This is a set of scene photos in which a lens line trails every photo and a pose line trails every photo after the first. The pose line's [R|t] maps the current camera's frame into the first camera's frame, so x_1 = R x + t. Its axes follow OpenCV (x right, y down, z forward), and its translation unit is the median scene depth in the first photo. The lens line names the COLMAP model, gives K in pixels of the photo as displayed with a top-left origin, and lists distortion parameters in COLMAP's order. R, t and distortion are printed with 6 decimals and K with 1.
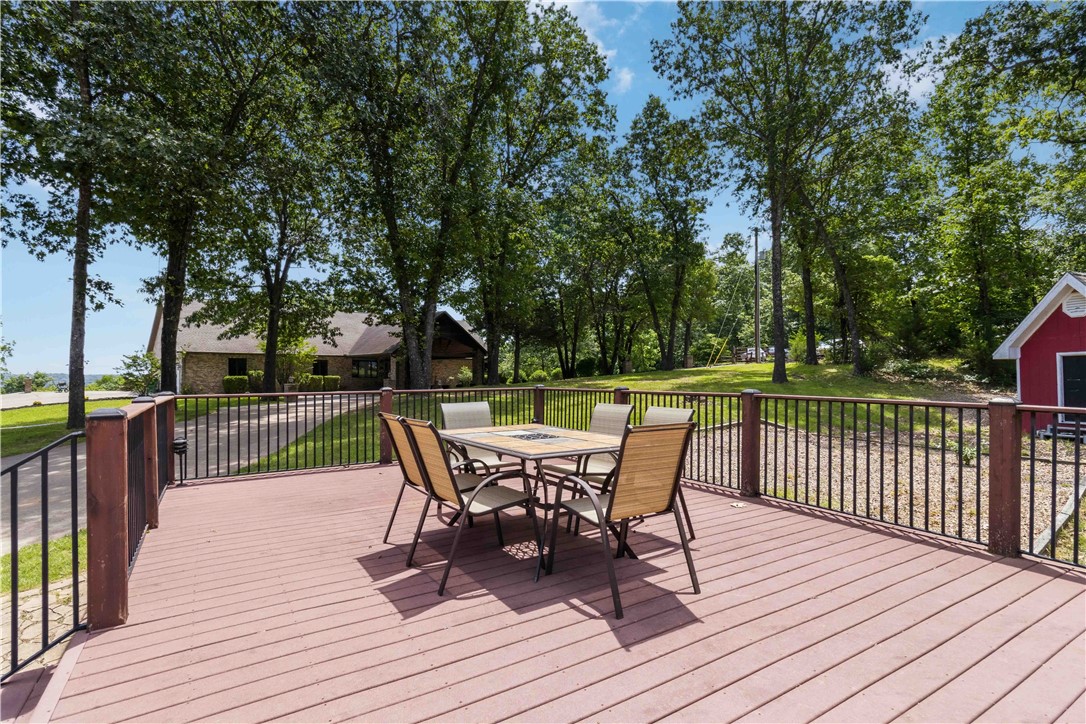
lens RADIAL K [[520.3, 0, 543.2], [0, 520.3, 364.5], [0, 0, 1]] dist [-0.002154, -0.000456]
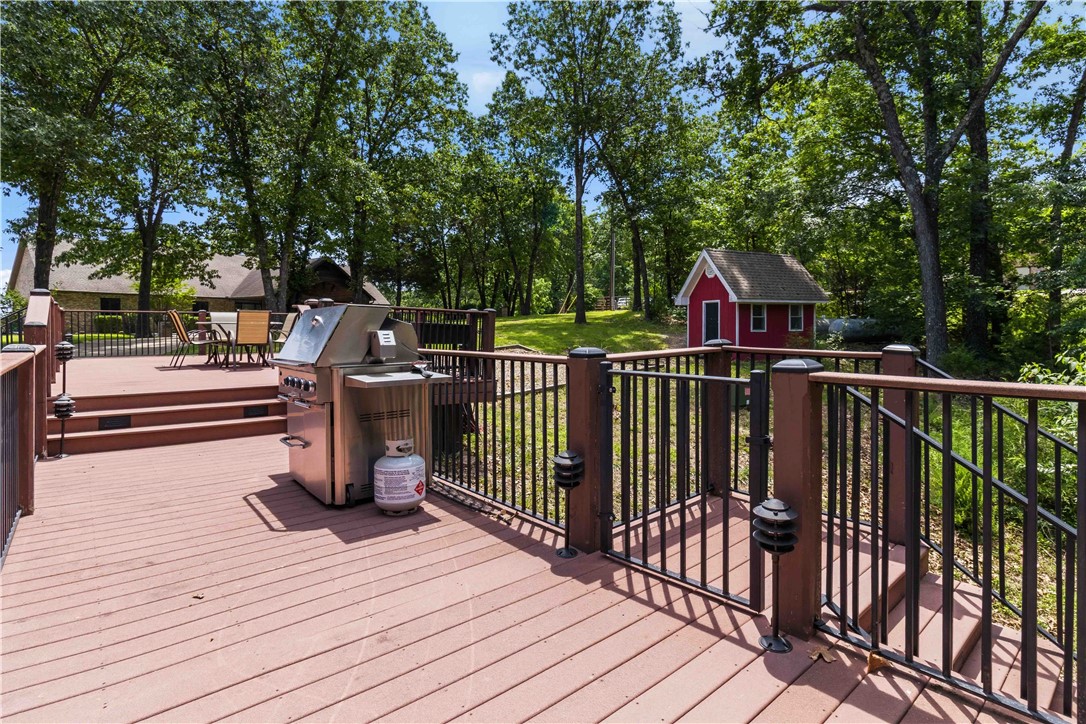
lens RADIAL K [[520.3, 0, 530.2], [0, 520.3, 335.2], [0, 0, 1]] dist [-0.002154, -0.000456]
pose [[0.989341, 0.007563, 0.145418, 0.091766], [-0.013916, 0.998990, 0.042721, 0.007003], [-0.144948, -0.044290, 0.988448, -0.150199]]
